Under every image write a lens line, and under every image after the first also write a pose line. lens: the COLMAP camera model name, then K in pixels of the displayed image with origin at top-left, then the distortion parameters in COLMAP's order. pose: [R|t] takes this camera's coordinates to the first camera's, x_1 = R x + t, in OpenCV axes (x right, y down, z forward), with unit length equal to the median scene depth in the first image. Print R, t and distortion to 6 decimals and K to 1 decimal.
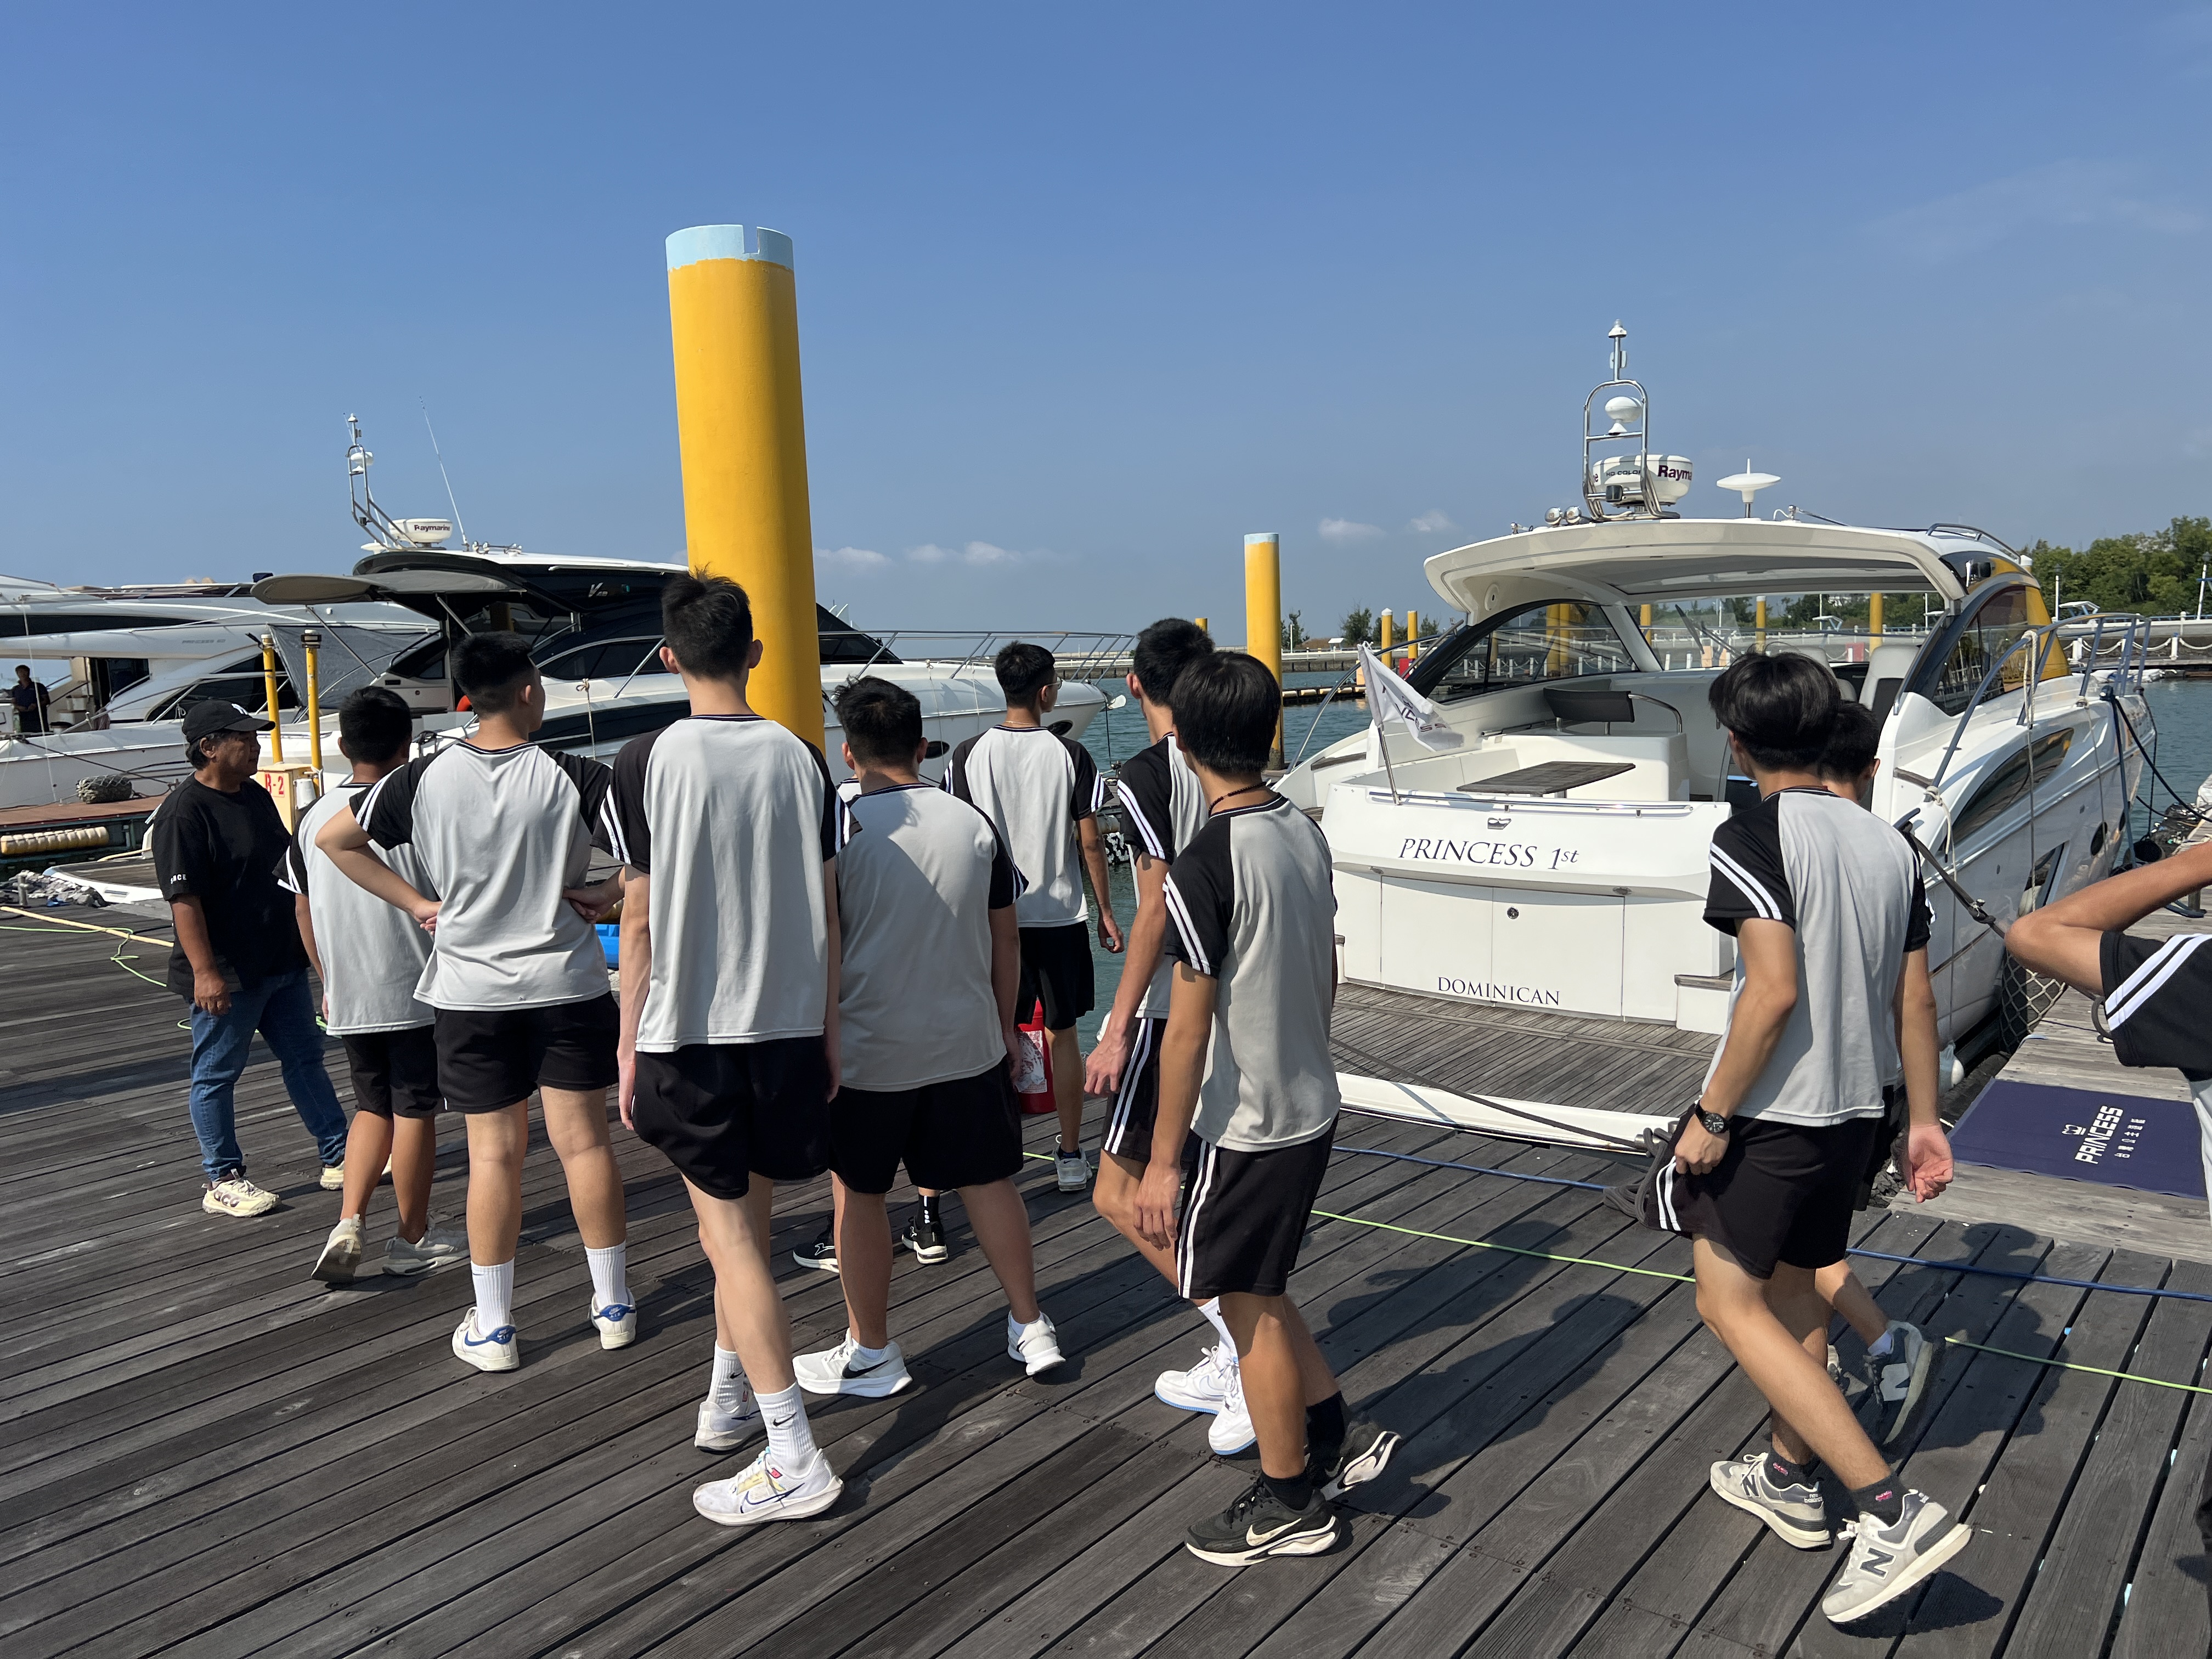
lens RADIAL K [[1663.6, 0, 1094.2], [0, 1663.6, 843.8], [0, 0, 1]] dist [0.039012, -0.041482]
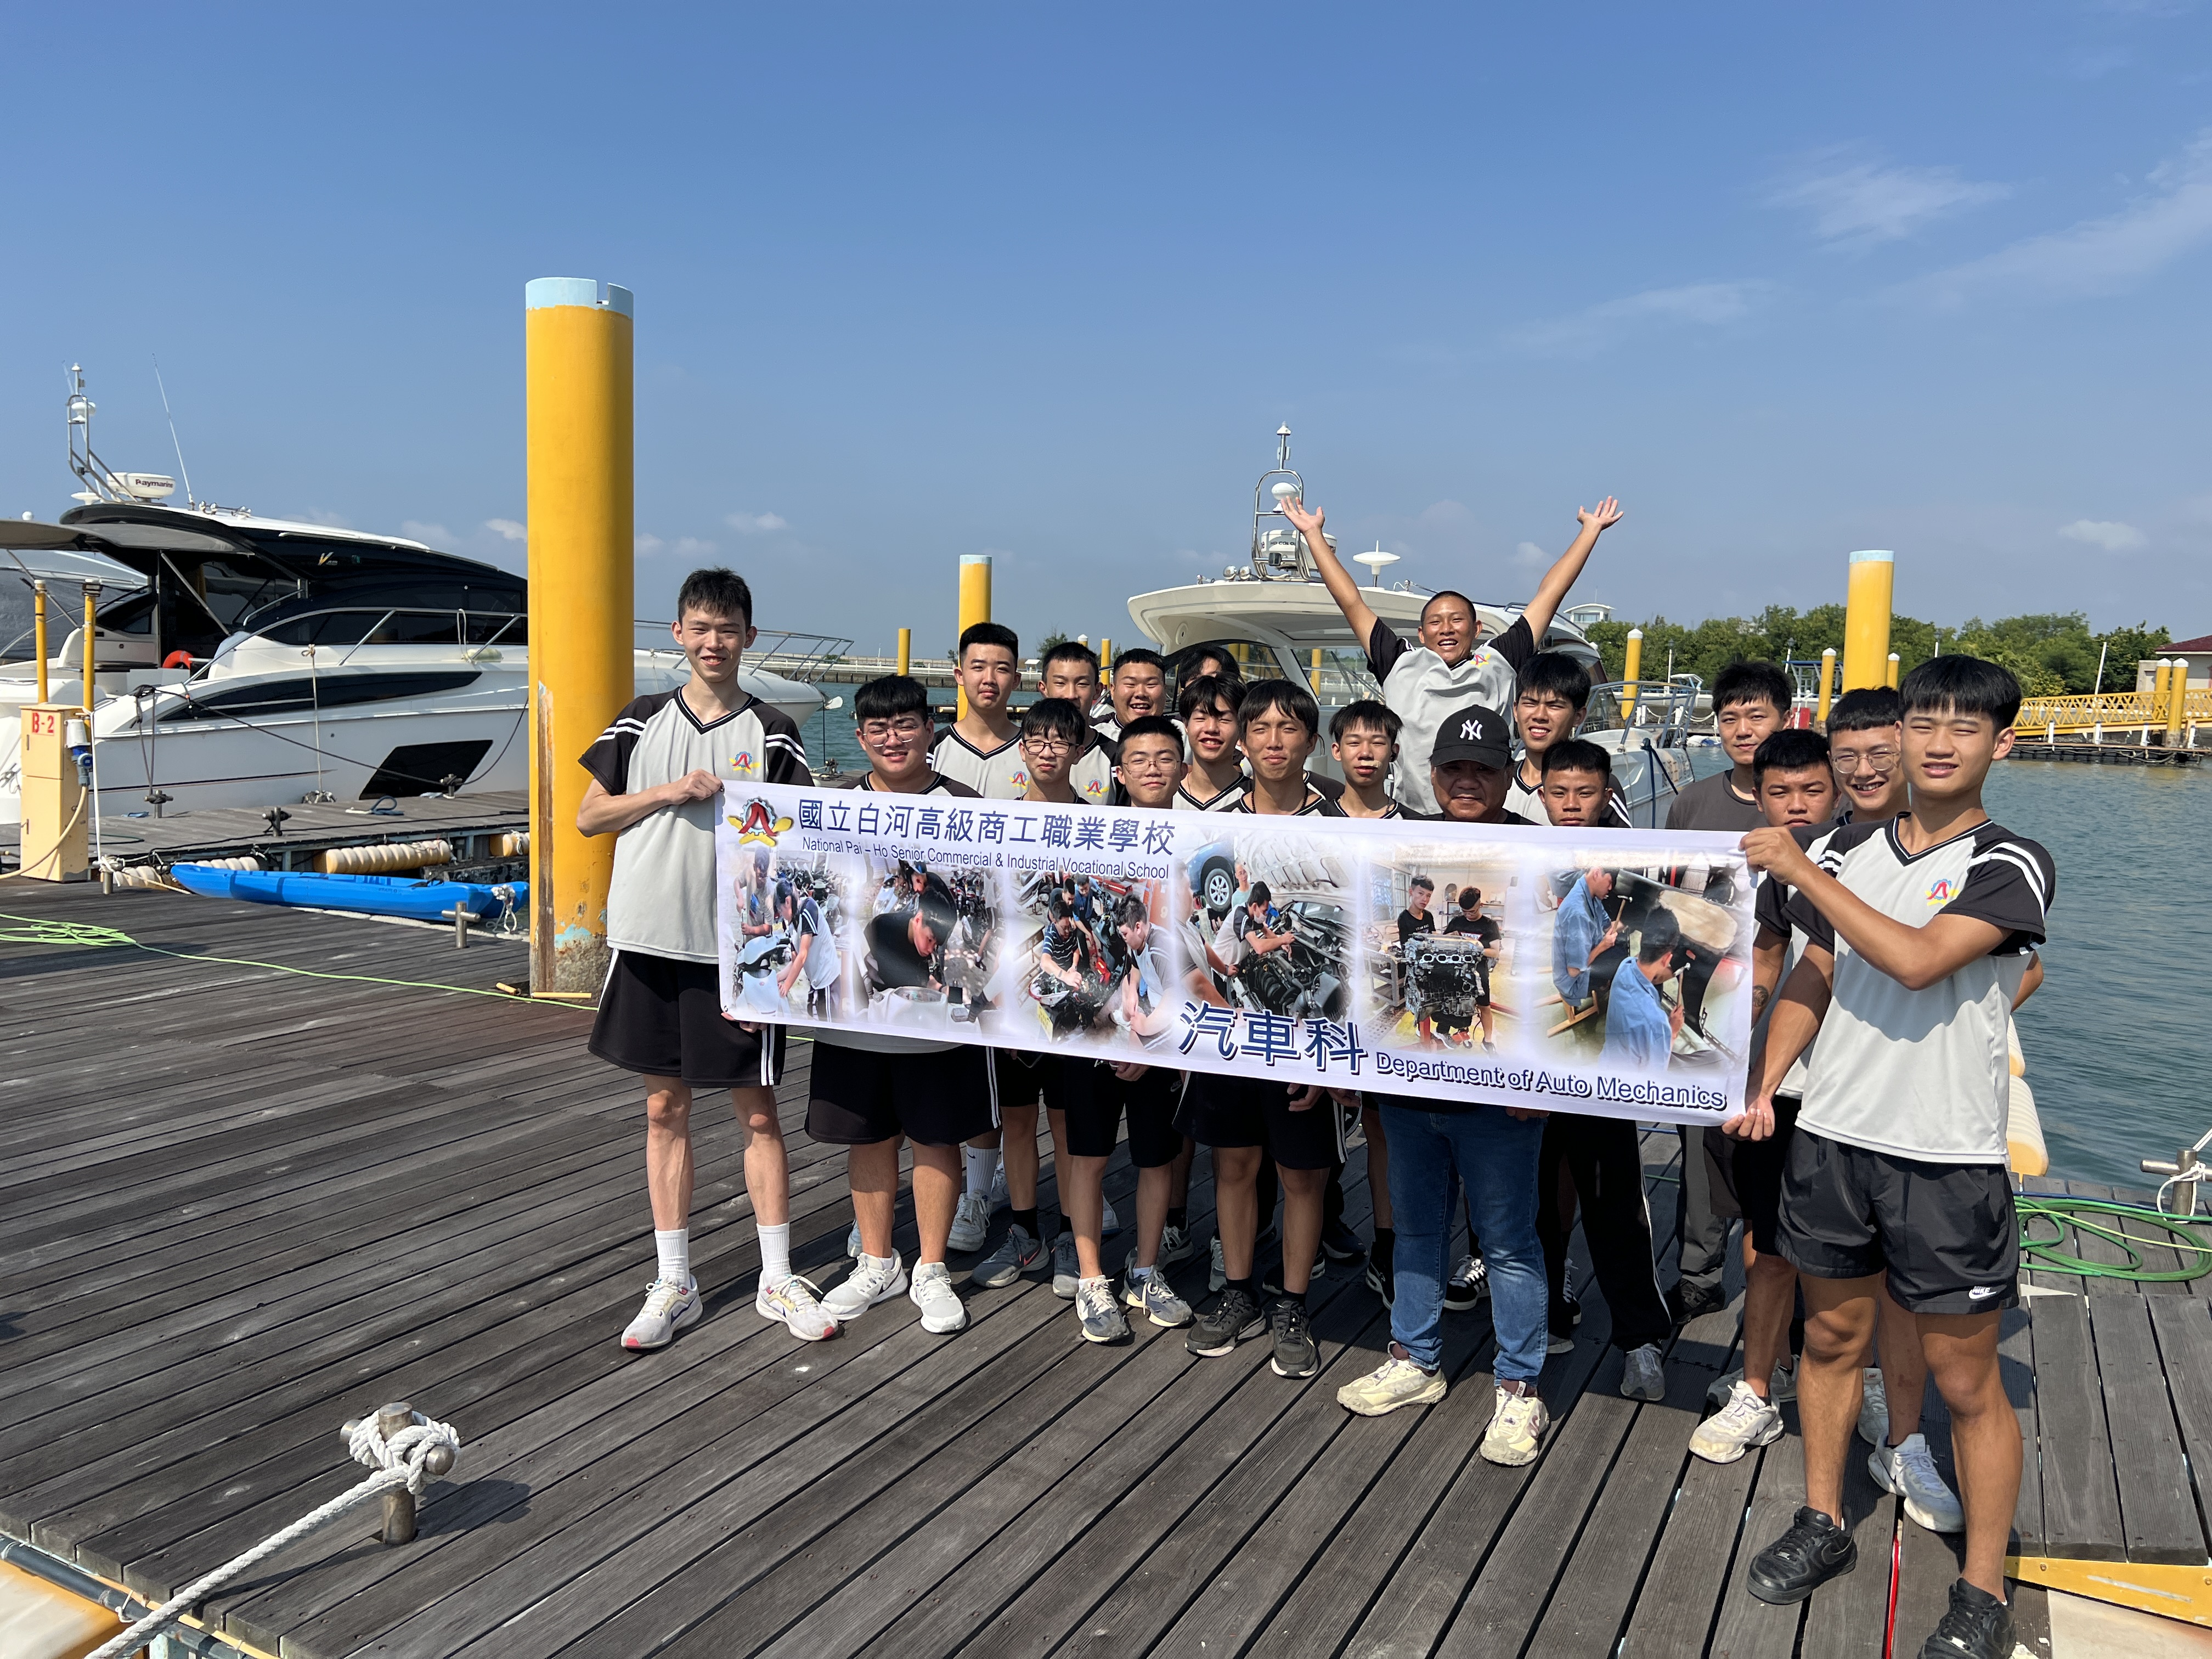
lens RADIAL K [[1663.6, 0, 1090.8], [0, 1663.6, 841.8], [0, 0, 1]] dist [0.039012, -0.041482]
pose [[0.981262, 0.051038, 0.185793, -0.040049], [-0.049209, 0.998684, -0.014444, 0.023868], [-0.186286, 0.005031, 0.982483, -0.173518]]
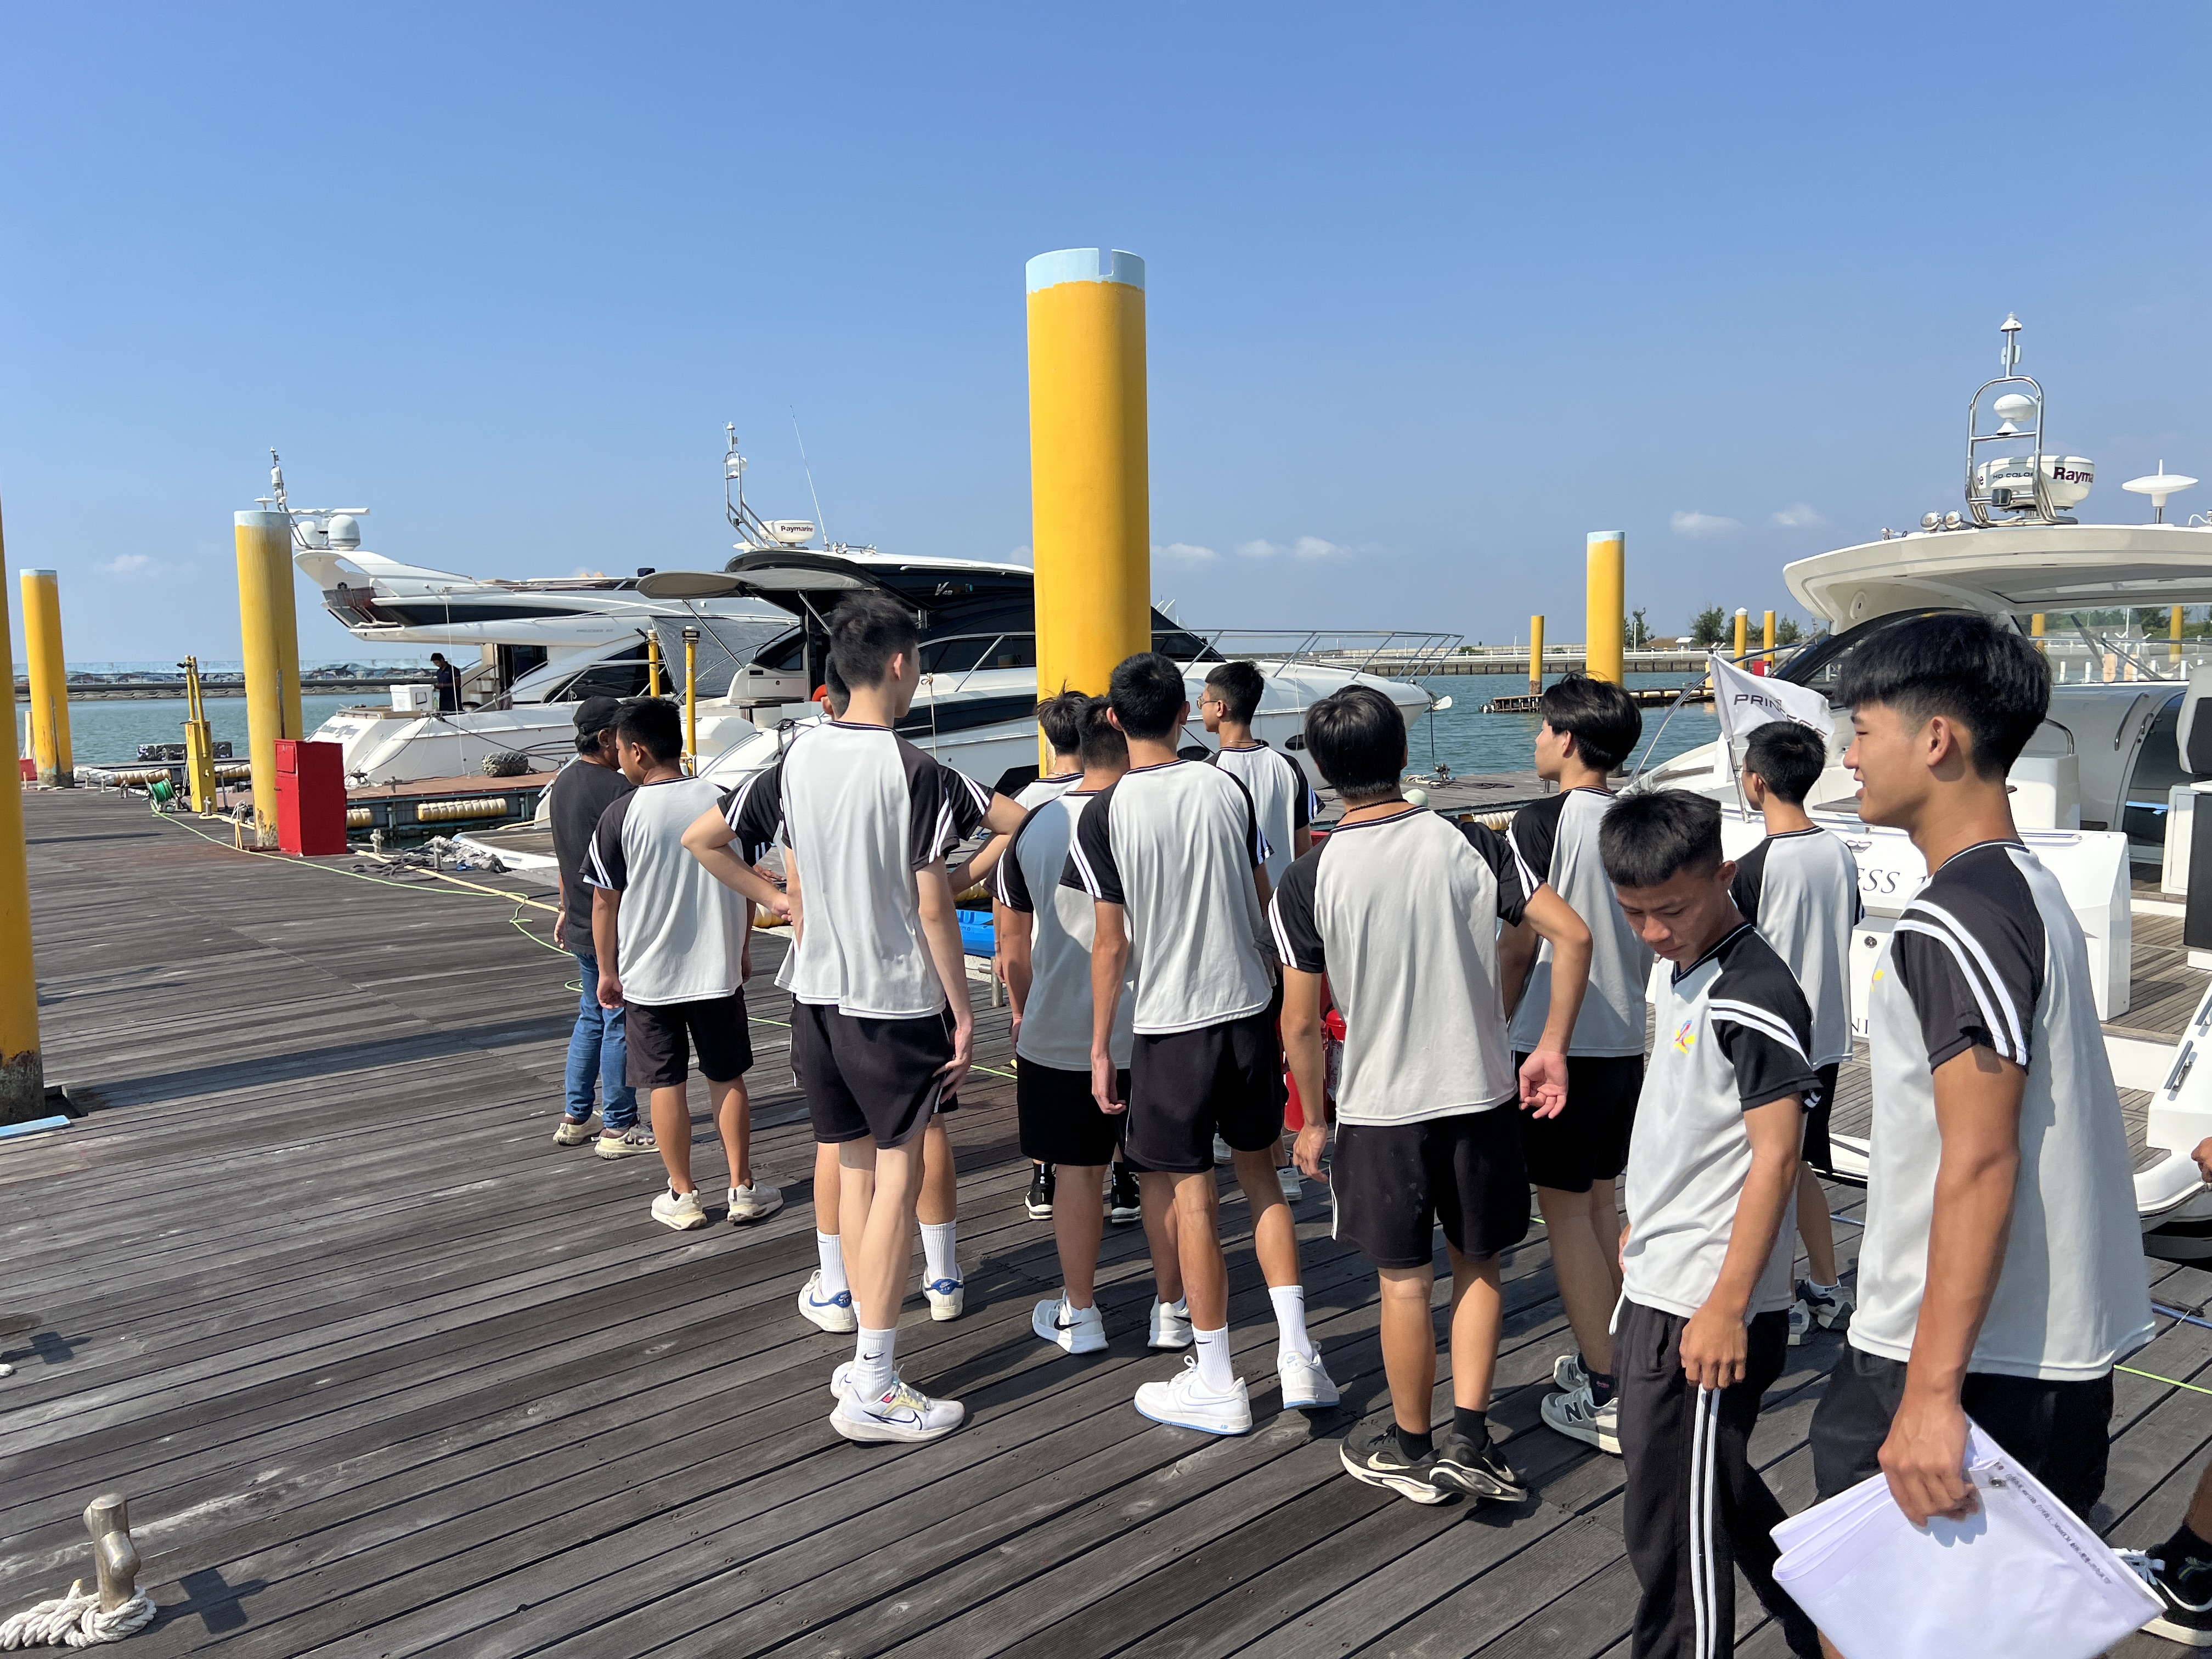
lens RADIAL K [[1663.6, 0, 1100.0], [0, 1663.6, 827.8], [0, 0, 1]] dist [0.039012, -0.041482]
pose [[0.981638, 0.033842, -0.187730, -0.000375], [-0.034991, 0.999384, -0.002813, -0.004415], [0.187519, 0.009330, 0.982217, -0.009677]]
